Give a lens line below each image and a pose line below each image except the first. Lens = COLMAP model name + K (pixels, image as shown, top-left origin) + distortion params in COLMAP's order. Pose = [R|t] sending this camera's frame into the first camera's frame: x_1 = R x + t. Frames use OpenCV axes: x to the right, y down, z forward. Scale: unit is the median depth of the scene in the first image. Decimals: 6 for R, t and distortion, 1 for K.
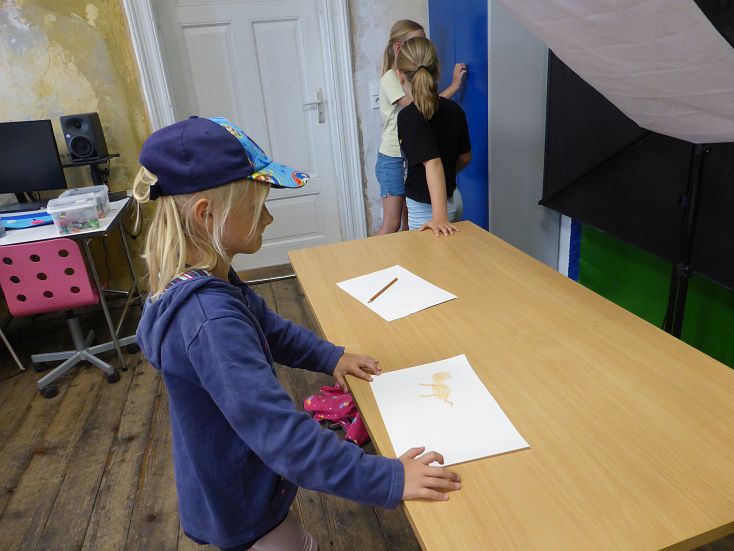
lens RADIAL K [[541.9, 0, 365.5], [0, 541.9, 275.6], [0, 0, 1]] dist [-0.022578, 0.036169]
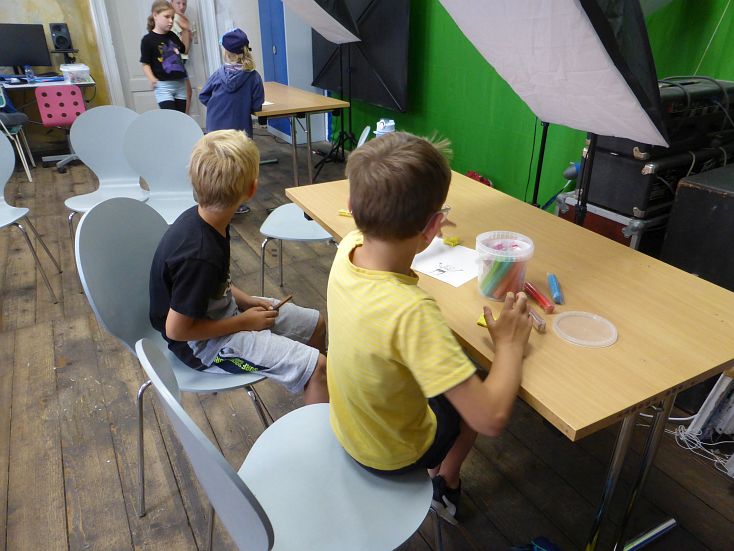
lens RADIAL K [[541.9, 0, 368.6], [0, 541.9, 278.9], [0, 0, 1]] dist [-0.022578, 0.036169]
pose [[0.961258, -0.038562, 0.272939, -0.065410], [0.016325, 0.996392, 0.083280, 0.420408], [-0.275166, -0.075598, 0.958420, -1.084051]]
